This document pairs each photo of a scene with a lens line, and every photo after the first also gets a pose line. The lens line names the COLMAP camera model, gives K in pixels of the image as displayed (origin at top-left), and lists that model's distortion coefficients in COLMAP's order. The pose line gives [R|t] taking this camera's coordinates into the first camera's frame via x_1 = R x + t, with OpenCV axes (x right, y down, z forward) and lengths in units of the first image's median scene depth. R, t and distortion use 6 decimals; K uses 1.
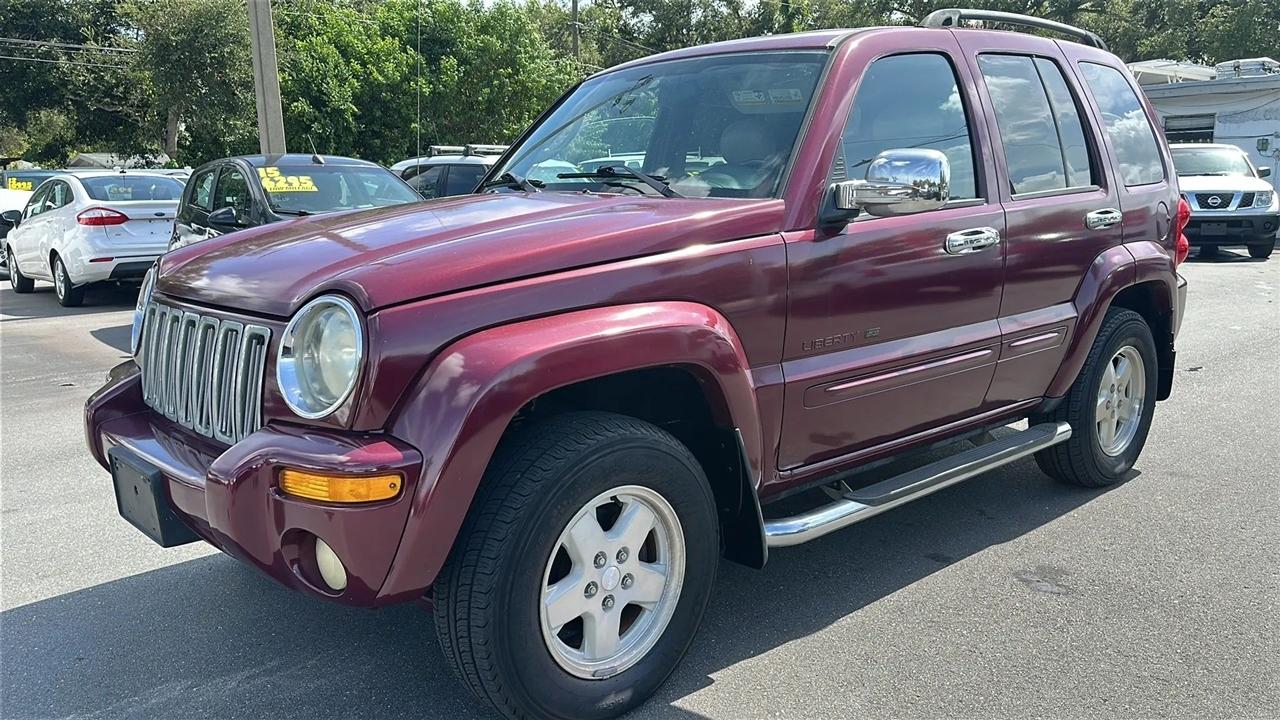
lens RADIAL K [[1041.8, 0, 643.1], [0, 1041.8, 370.3], [0, 0, 1]] dist [0.159088, -0.309708]
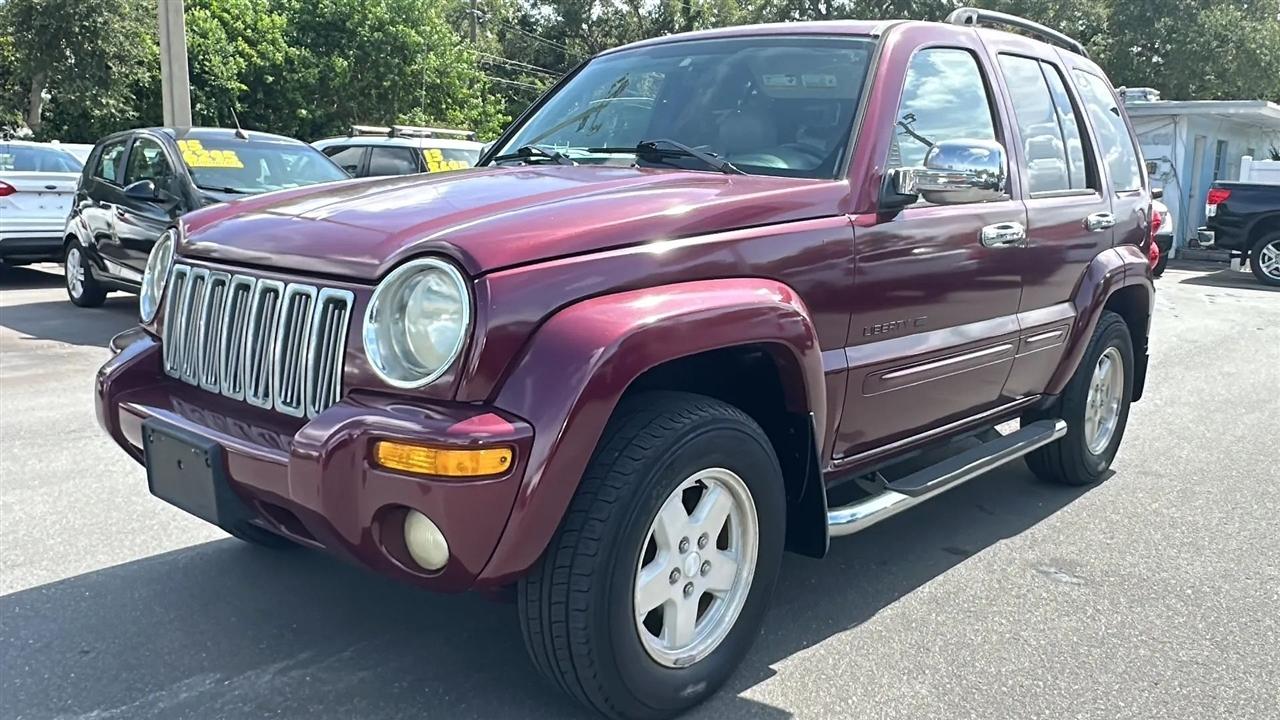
lens RADIAL K [[1086.5, 0, 640.0], [0, 1086.5, 360.0], [0, 0, 1]] dist [0.000336, -0.007529]
pose [[0.993088, 0.024527, 0.114777, -0.156484], [-0.022762, 0.999602, -0.016669, 0.023112], [-0.115141, 0.013941, 0.993251, 0.011703]]
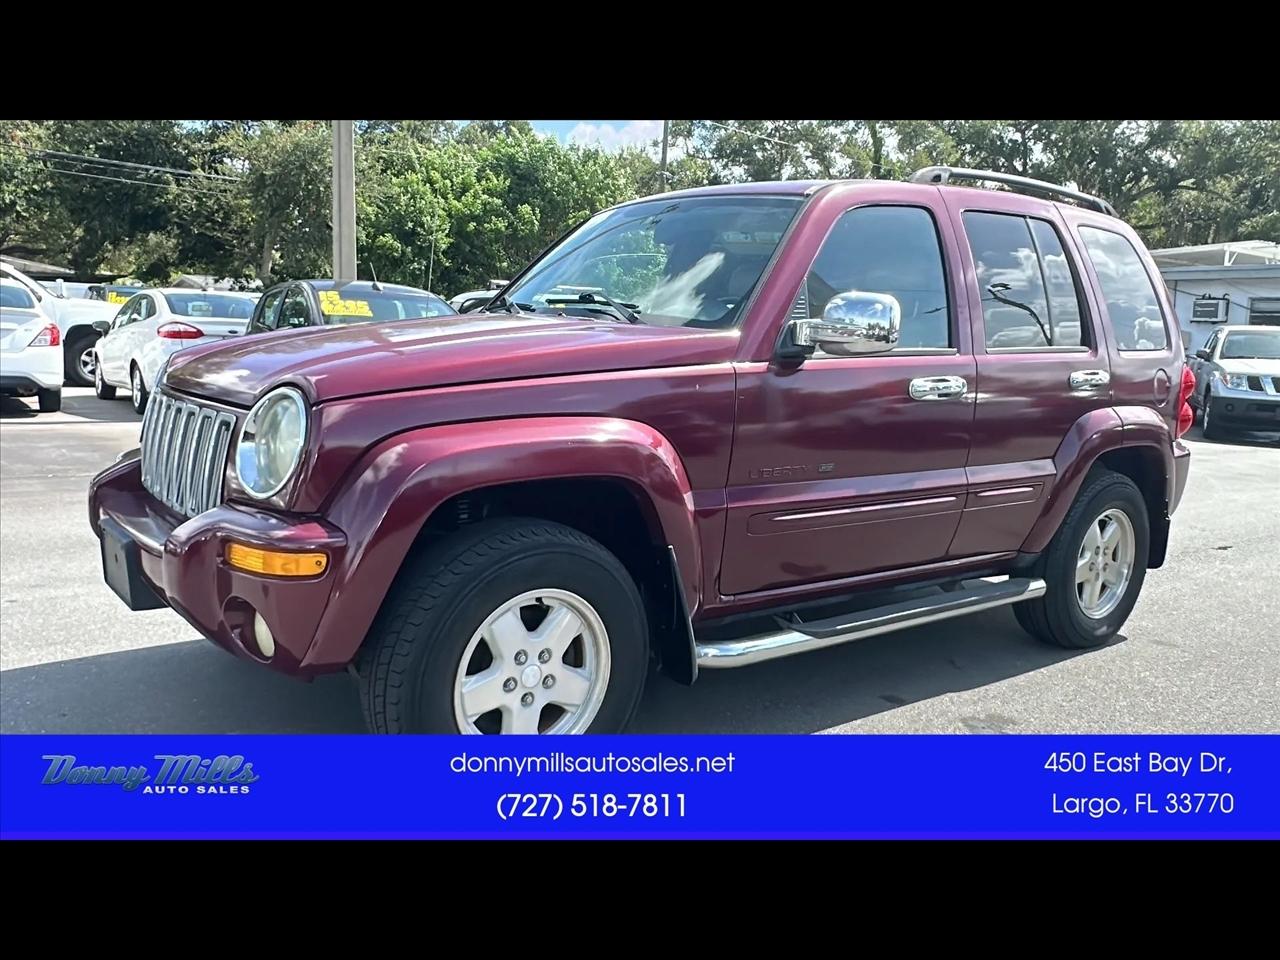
lens RADIAL K [[1072.5, 0, 640.0], [0, 1072.5, 480.0], [0, 0, 1]] dist [-0.002346, -0.000133]
pose [[0.994416, 0.071017, -0.078065, 0.116846], [-0.074140, 0.996529, -0.037852, 0.028099], [0.075106, 0.043428, 0.996229, -0.054934]]
